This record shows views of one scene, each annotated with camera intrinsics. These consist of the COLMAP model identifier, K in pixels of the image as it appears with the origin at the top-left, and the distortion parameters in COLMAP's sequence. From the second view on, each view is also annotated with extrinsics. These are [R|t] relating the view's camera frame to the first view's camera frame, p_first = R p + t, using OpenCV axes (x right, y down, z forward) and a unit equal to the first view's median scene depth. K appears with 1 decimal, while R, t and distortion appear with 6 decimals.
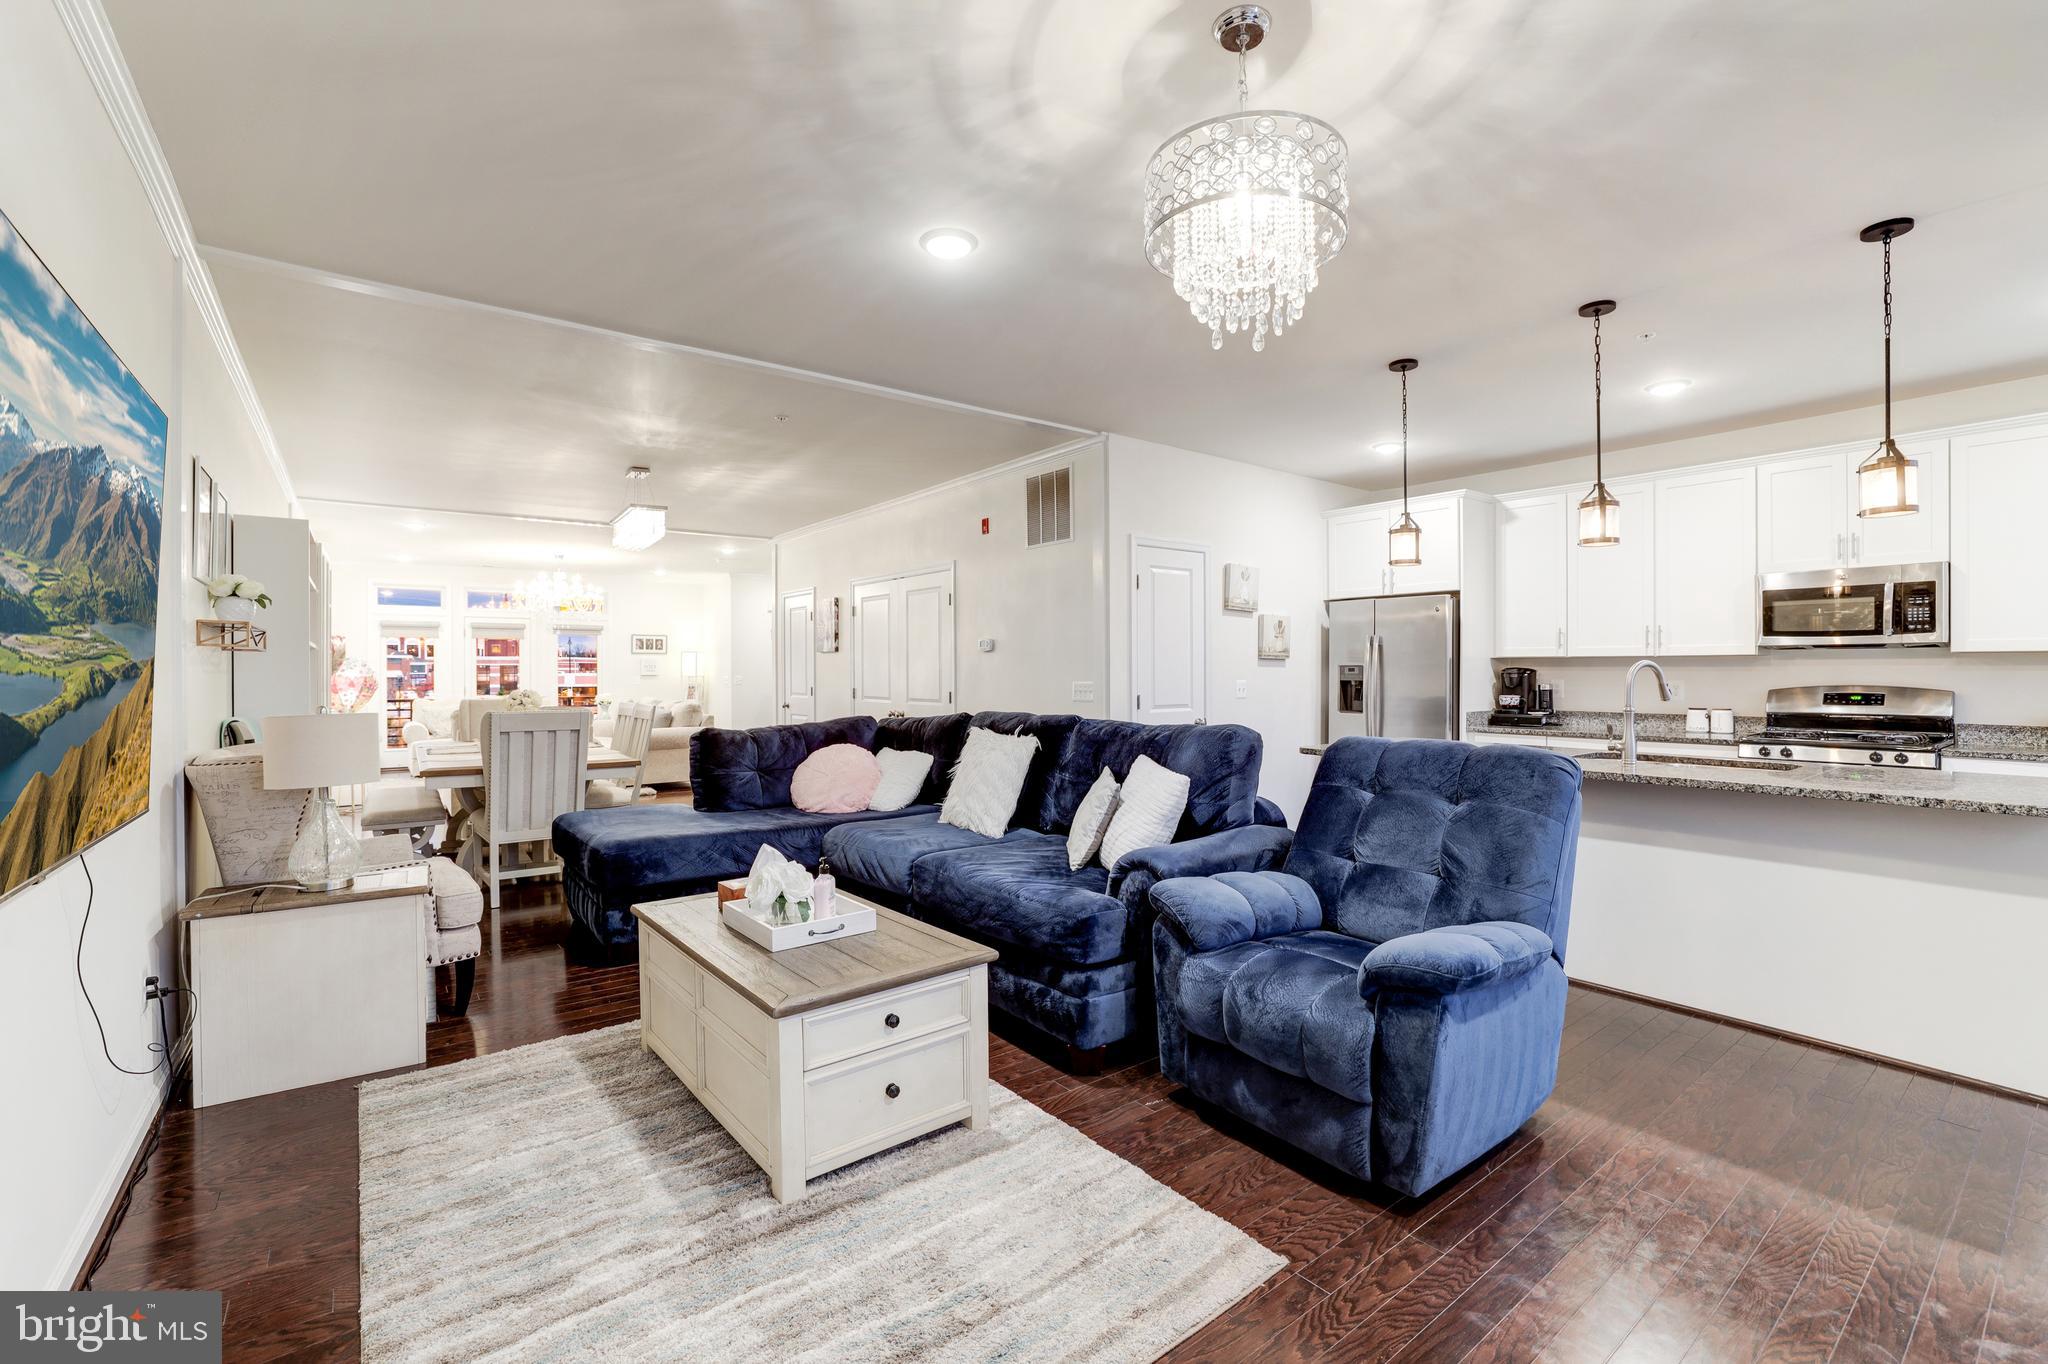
lens RADIAL K [[885.2, 0, 1024.5], [0, 885.2, 679.2], [0, 0, 1]] dist [-0.047639, 0.015384]
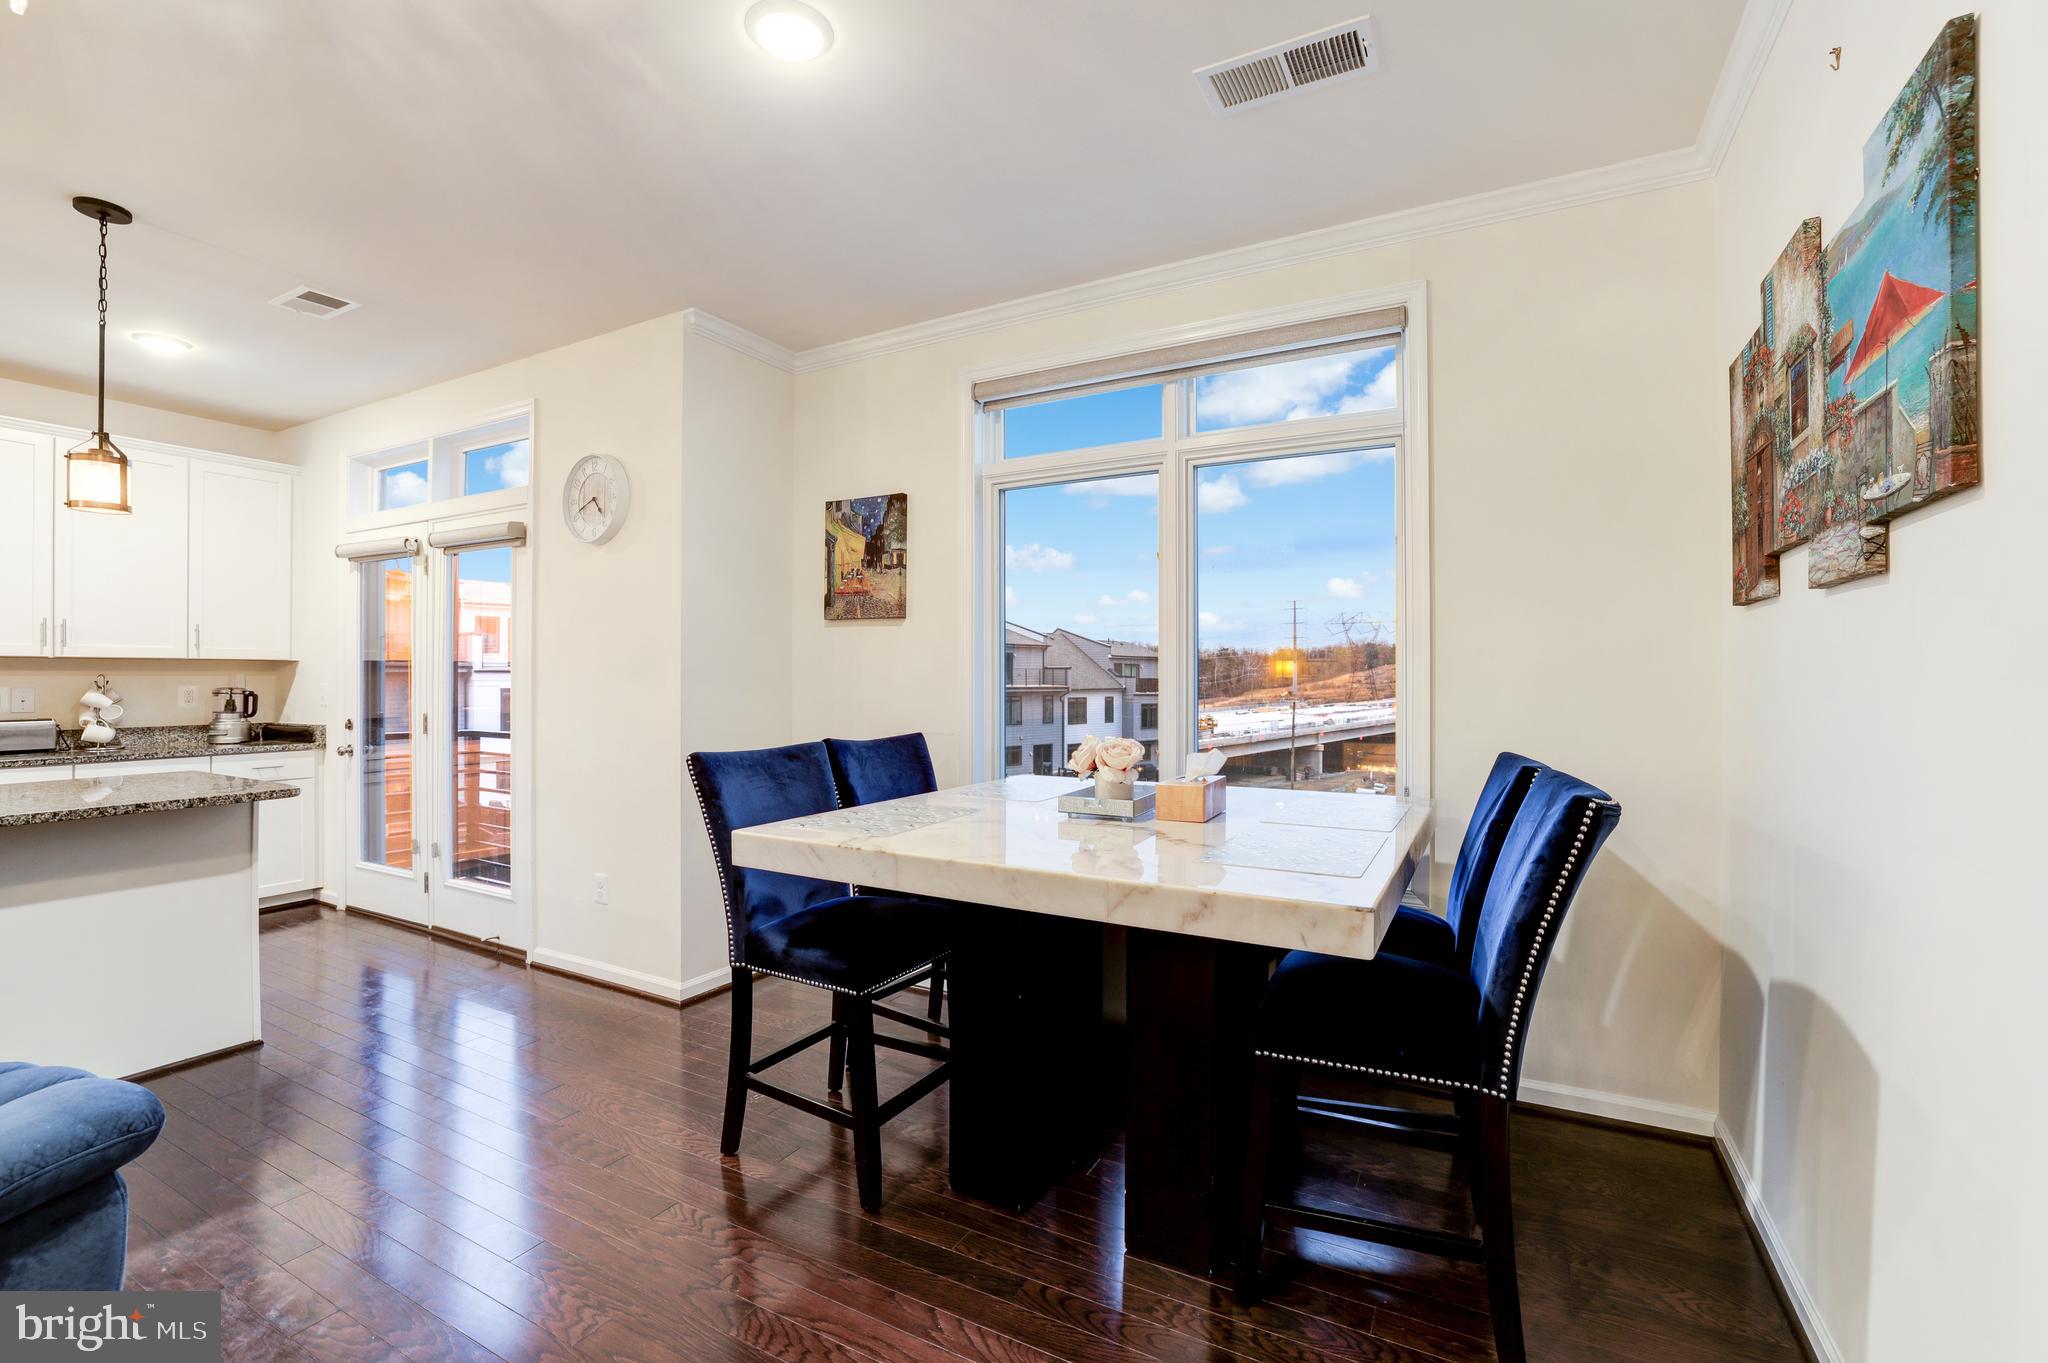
lens RADIAL K [[885.2, 0, 1019.0], [0, 885.2, 673.9], [0, 0, 1]] dist [-0.047639, 0.015384]
pose [[-0.406613, 0.003505, 0.913594, -0.146837], [0.008307, 0.999965, -0.000139, -0.001730], [-0.913563, 0.007533, -0.406628, 0.251111]]
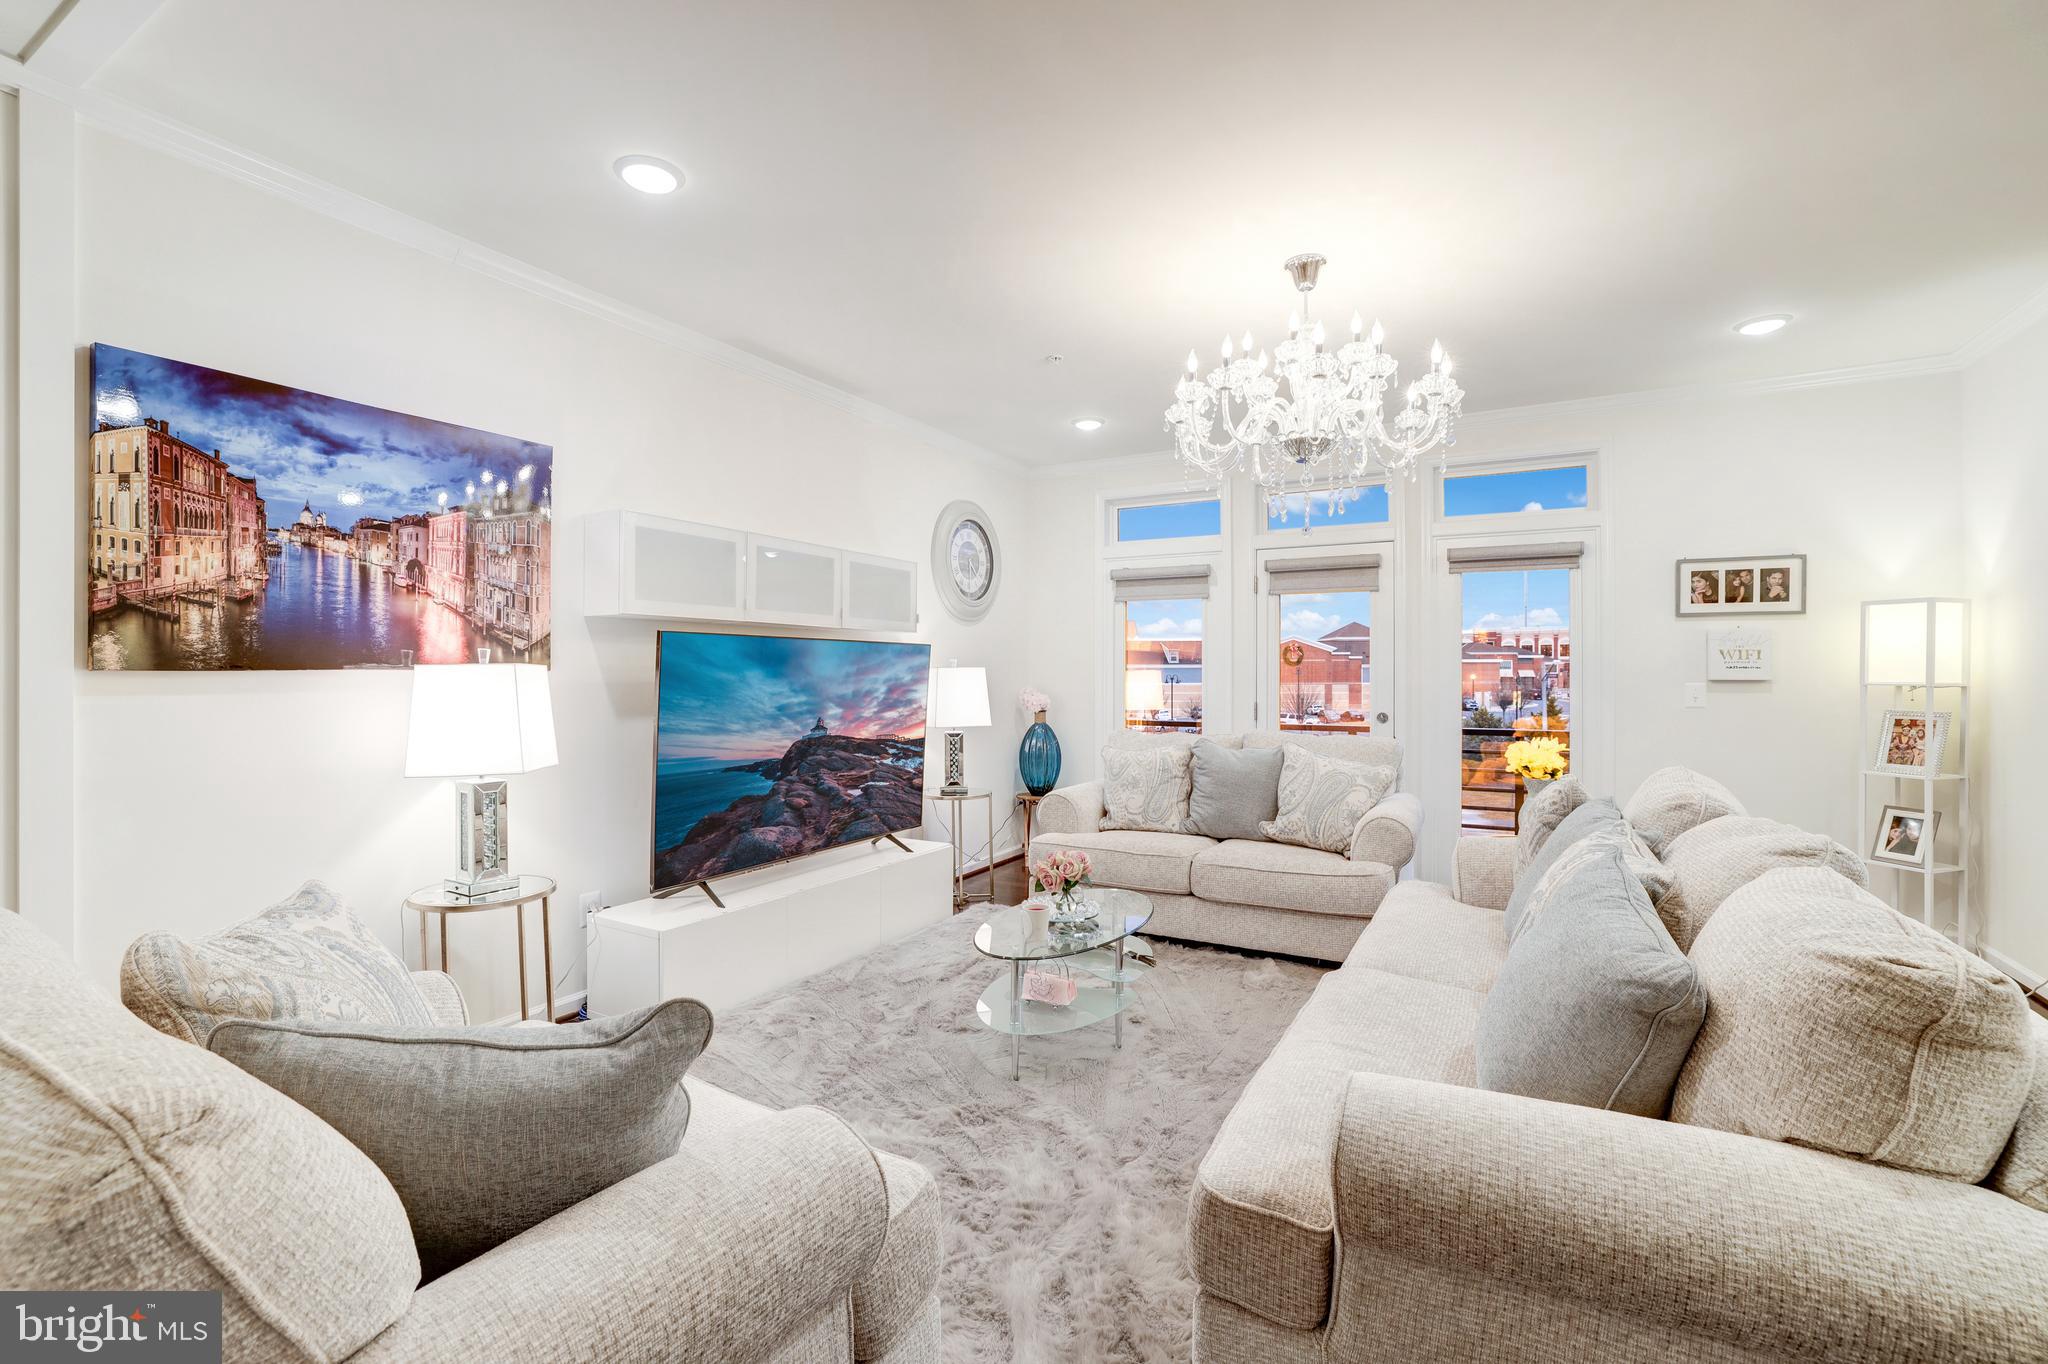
lens RADIAL K [[885.2, 0, 1024.9], [0, 885.2, 673.5], [0, 0, 1]] dist [-0.047639, 0.015384]
pose [[0.394308, 0.001819, -0.918977, -0.619930], [-0.008949, 0.999958, -0.001860, -0.010887], [0.918935, 0.008958, 0.394307, 1.646646]]
